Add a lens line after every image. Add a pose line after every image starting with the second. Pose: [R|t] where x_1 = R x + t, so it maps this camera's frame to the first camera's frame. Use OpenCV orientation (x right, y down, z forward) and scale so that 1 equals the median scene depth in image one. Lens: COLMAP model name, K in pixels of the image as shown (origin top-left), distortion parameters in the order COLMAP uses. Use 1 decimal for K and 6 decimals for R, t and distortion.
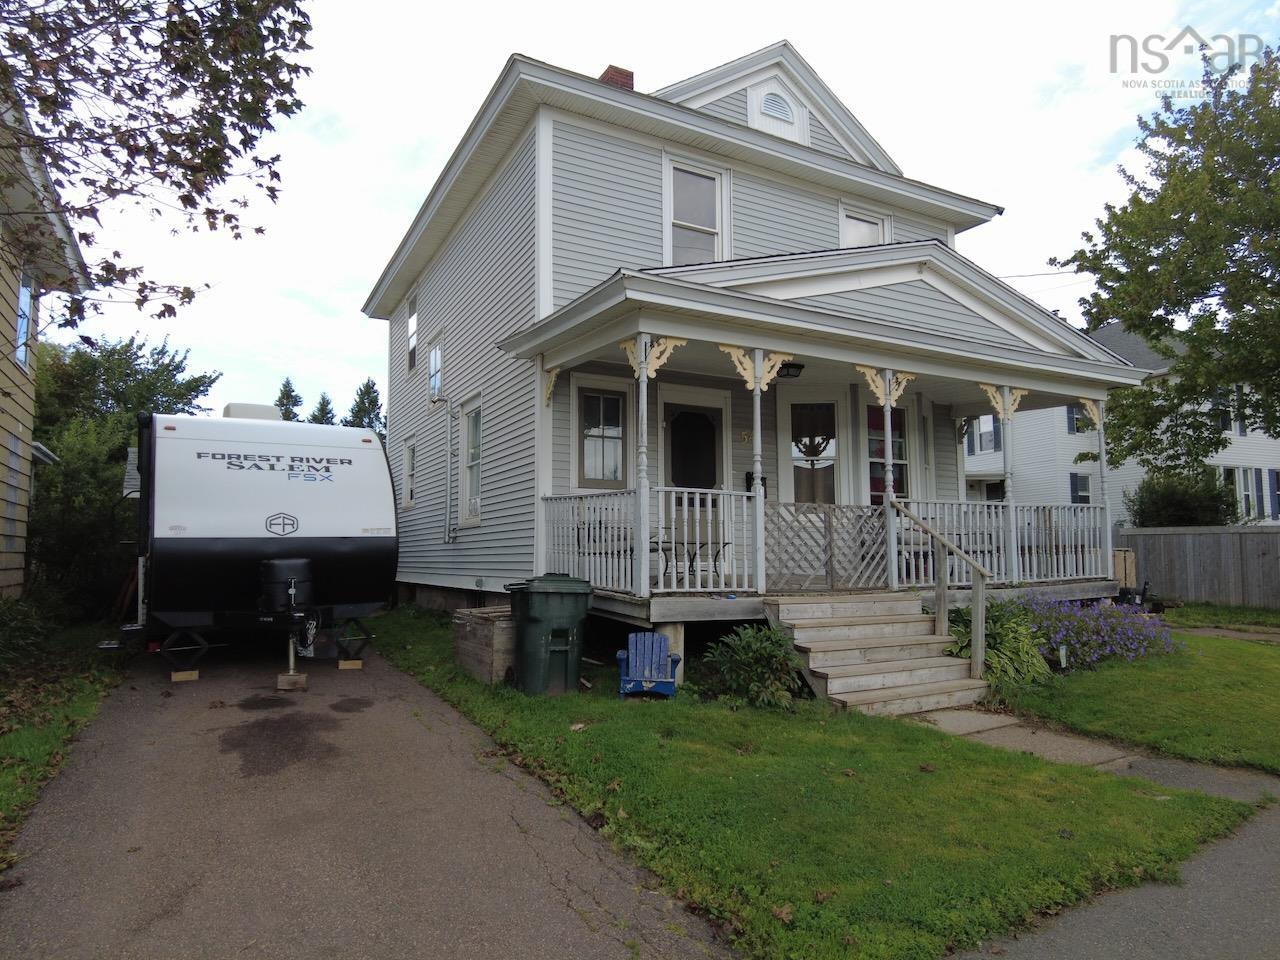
lens RADIAL K [[773.9, 0, 696.8], [0, 773.9, 486.2], [0, 0, 1]] dist [0.004334, -0.049332]
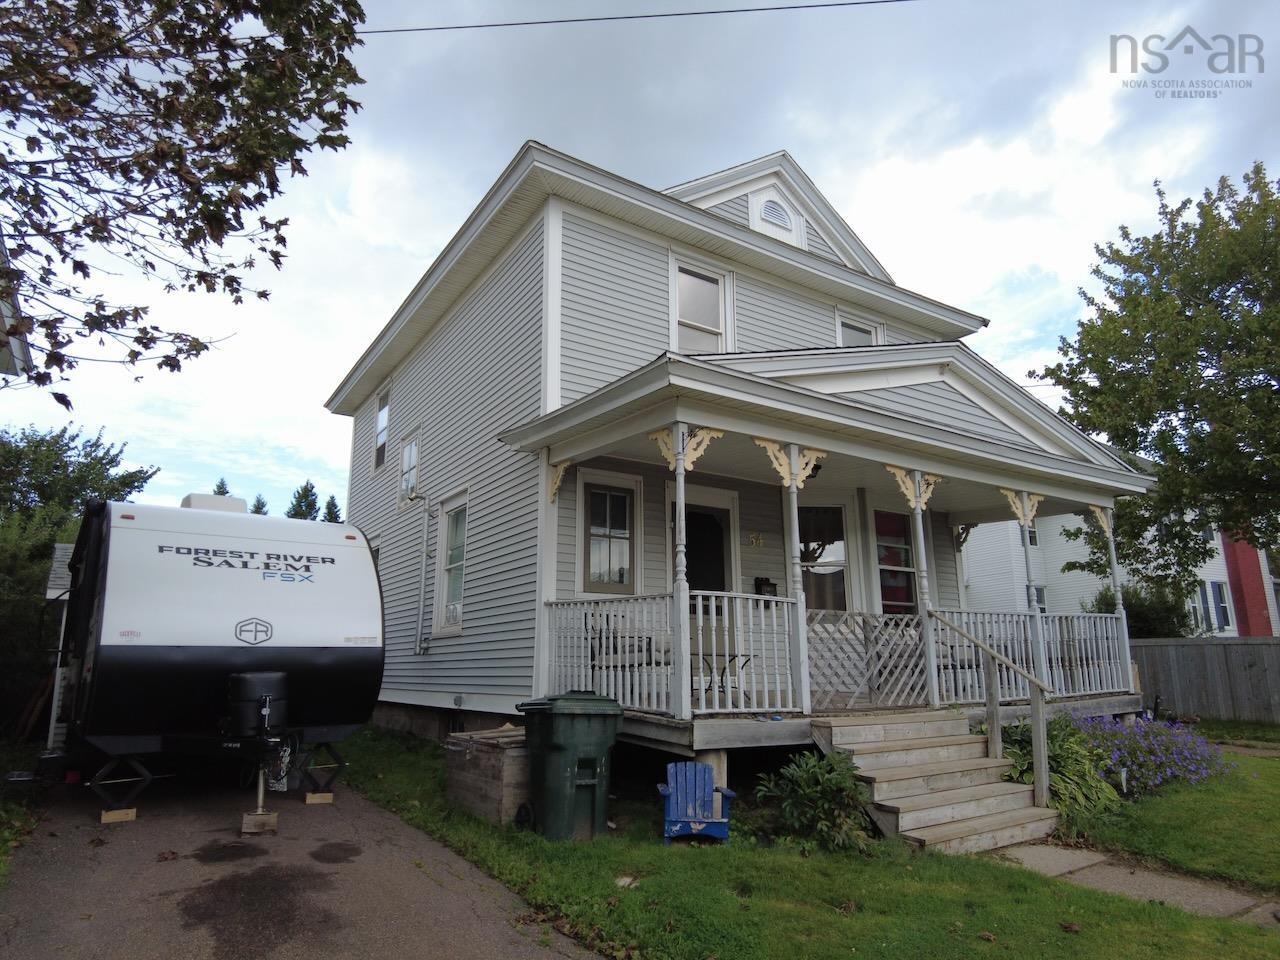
lens RADIAL K [[755.8, 0, 668.7], [0, 755.8, 498.1], [0, 0, 1]] dist [-0.041957, 0.005435]
pose [[0.996929, 0.017811, 0.076264, -0.134523], [-0.007674, 0.991325, -0.131208, 0.007248], [-0.077939, 0.130220, 0.988417, 0.118261]]
